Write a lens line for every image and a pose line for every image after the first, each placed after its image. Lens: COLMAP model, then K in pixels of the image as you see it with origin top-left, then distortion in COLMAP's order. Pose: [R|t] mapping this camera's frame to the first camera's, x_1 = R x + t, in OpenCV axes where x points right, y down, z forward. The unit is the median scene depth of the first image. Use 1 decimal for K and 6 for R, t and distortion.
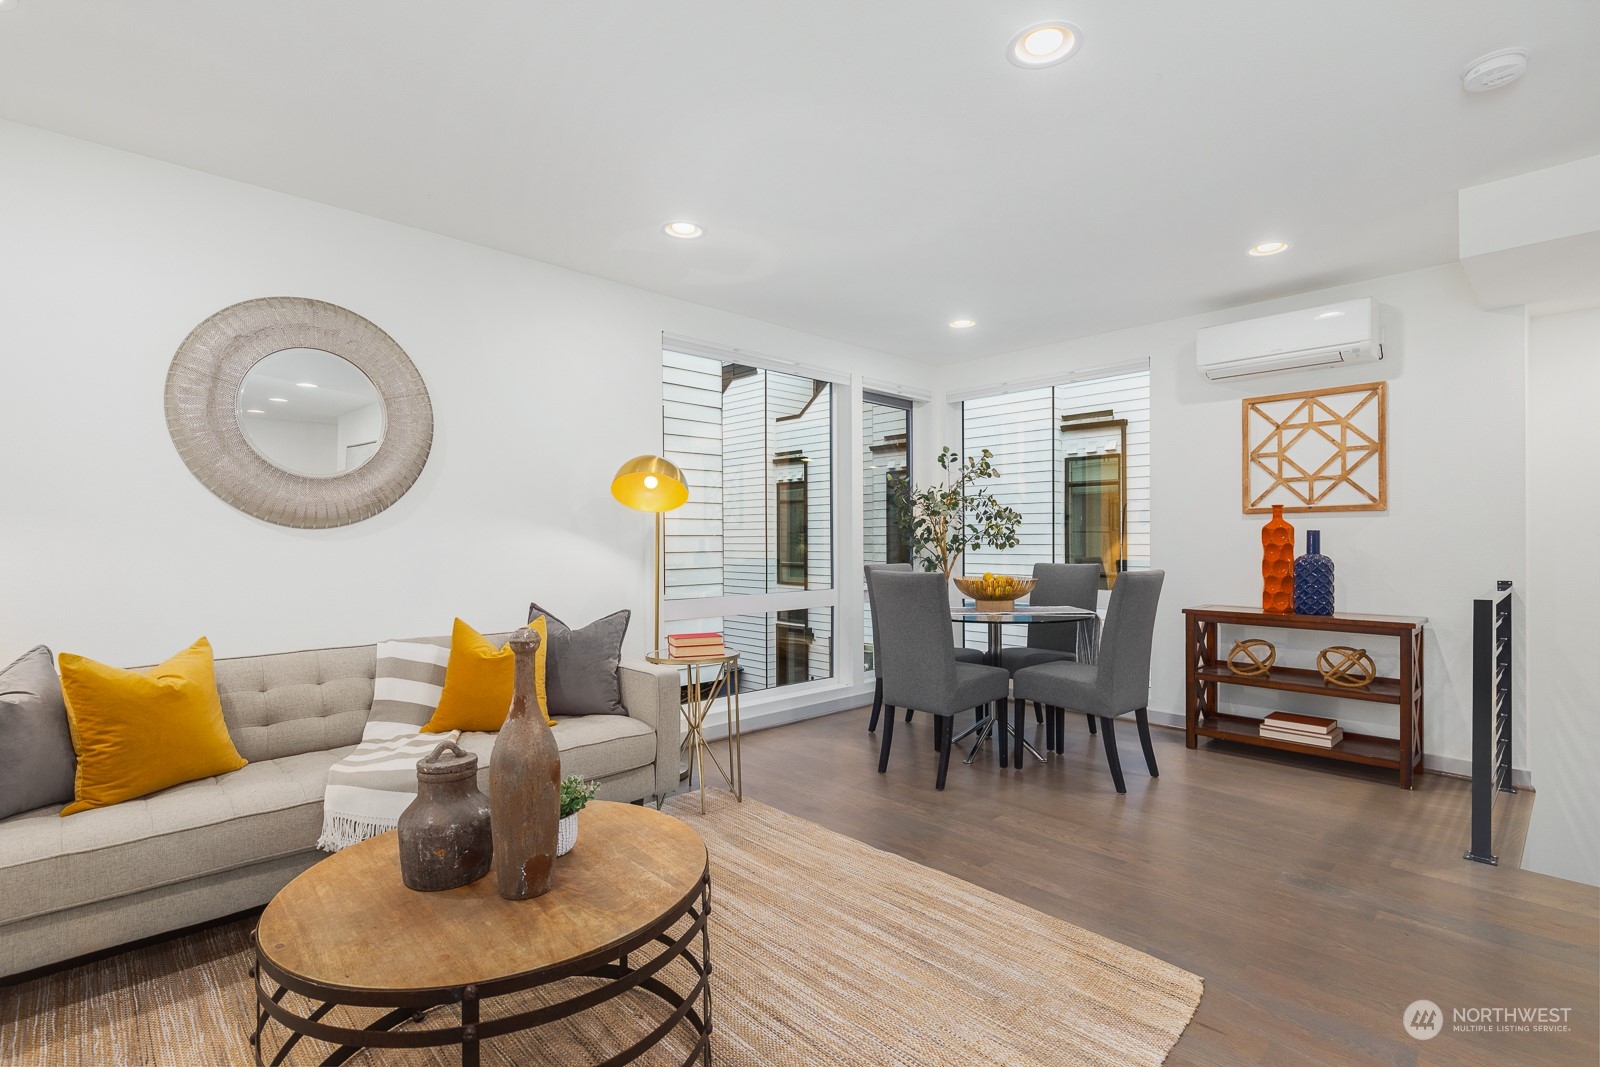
lens RADIAL K [[758.1, 0, 806.9], [0, 758.1, 540.9], [0, 0, 1]] dist [0.002429, -0.005682]
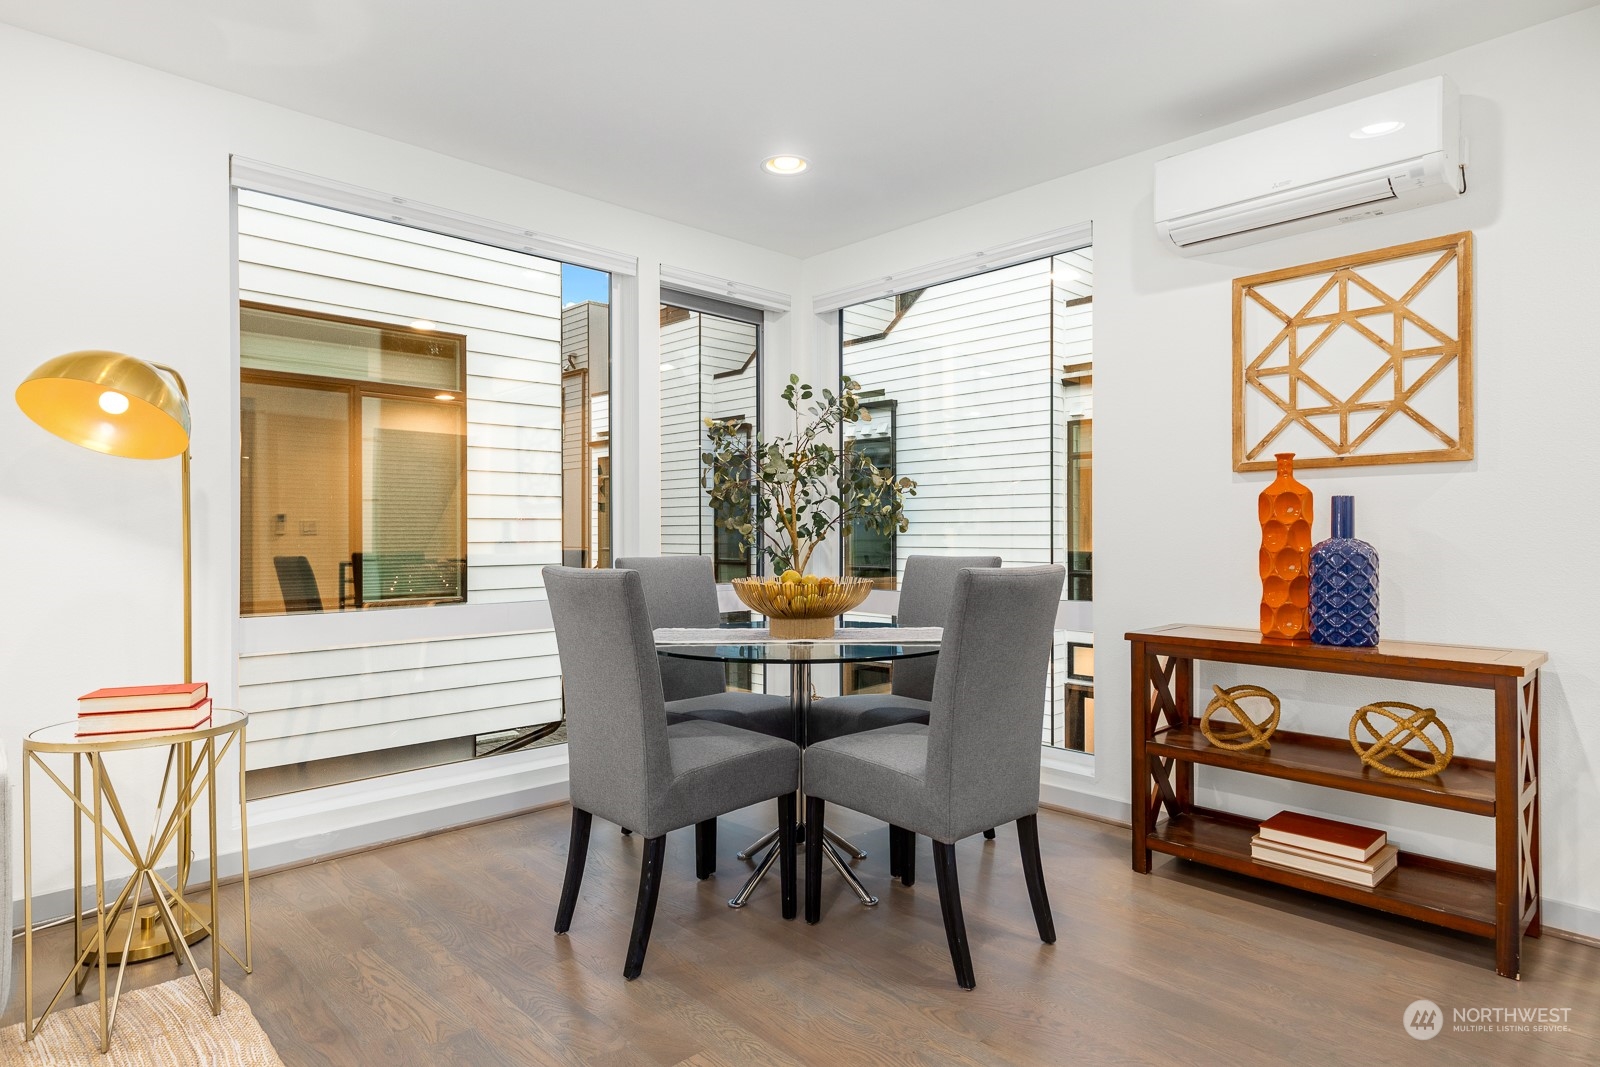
lens RADIAL K [[903.6, 0, 808.2], [0, 903.6, 530.0], [0, 0, 1]] dist [0.004408, 0.000537]
pose [[0.999997, 0.001112, 0.002322, 0.263007], [-0.001102, 0.999988, -0.004681, 0.014787], [-0.002327, 0.004678, 0.999986, 0.319976]]
